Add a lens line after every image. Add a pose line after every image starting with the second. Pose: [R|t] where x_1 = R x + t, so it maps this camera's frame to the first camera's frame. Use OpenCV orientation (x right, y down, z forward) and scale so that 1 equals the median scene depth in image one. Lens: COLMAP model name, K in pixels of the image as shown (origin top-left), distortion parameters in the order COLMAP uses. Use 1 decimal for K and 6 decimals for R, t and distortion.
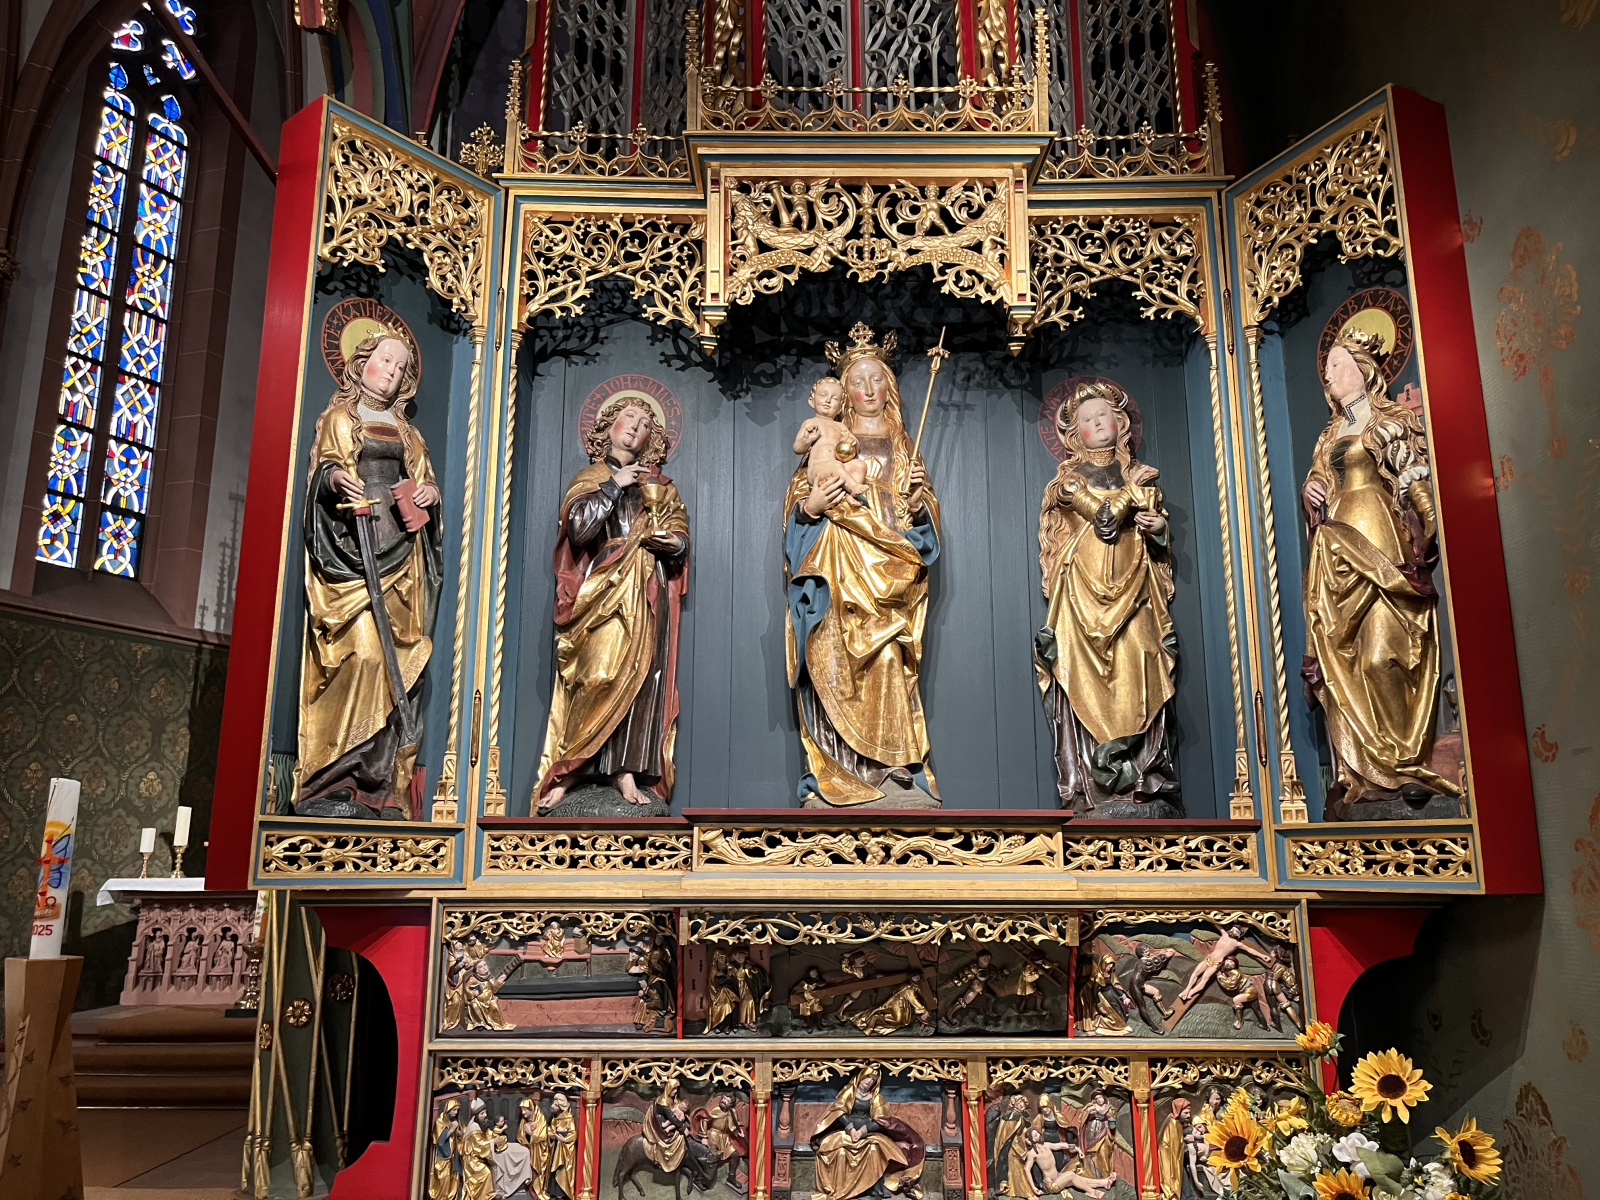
lens RADIAL K [[1215.7, 0, 799.3], [0, 1215.7, 595.5], [0, 0, 1]] dist [0.030766, -0.018815]
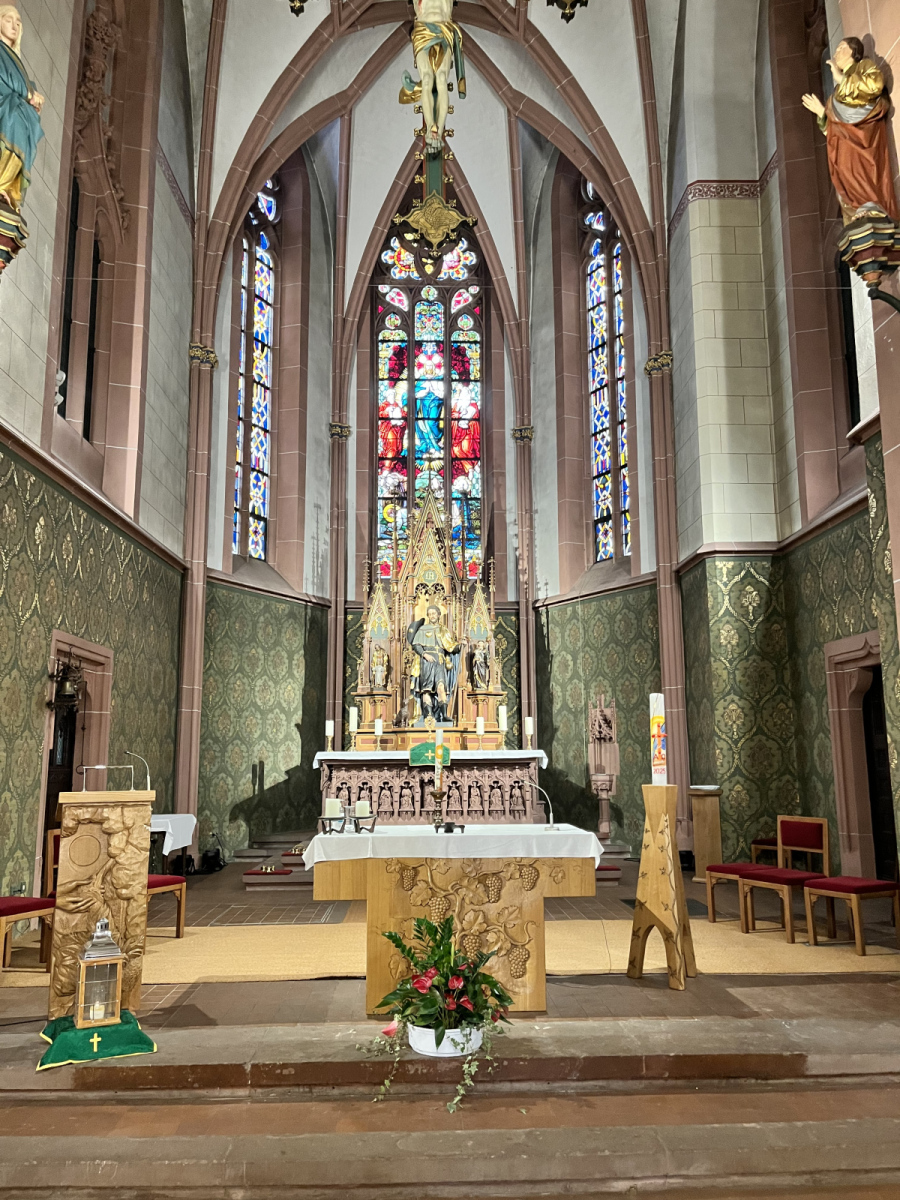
lens RADIAL K [[911.8, 0, 452.3], [0, 911.8, 604.3], [0, 0, 1]] dist [0.030766, -0.018815]
pose [[0.999770, 0.002244, 0.021318, -0.327192], [-0.003659, 0.997776, 0.066558, -0.035479], [-0.021121, -0.066621, 0.997555, -0.152207]]
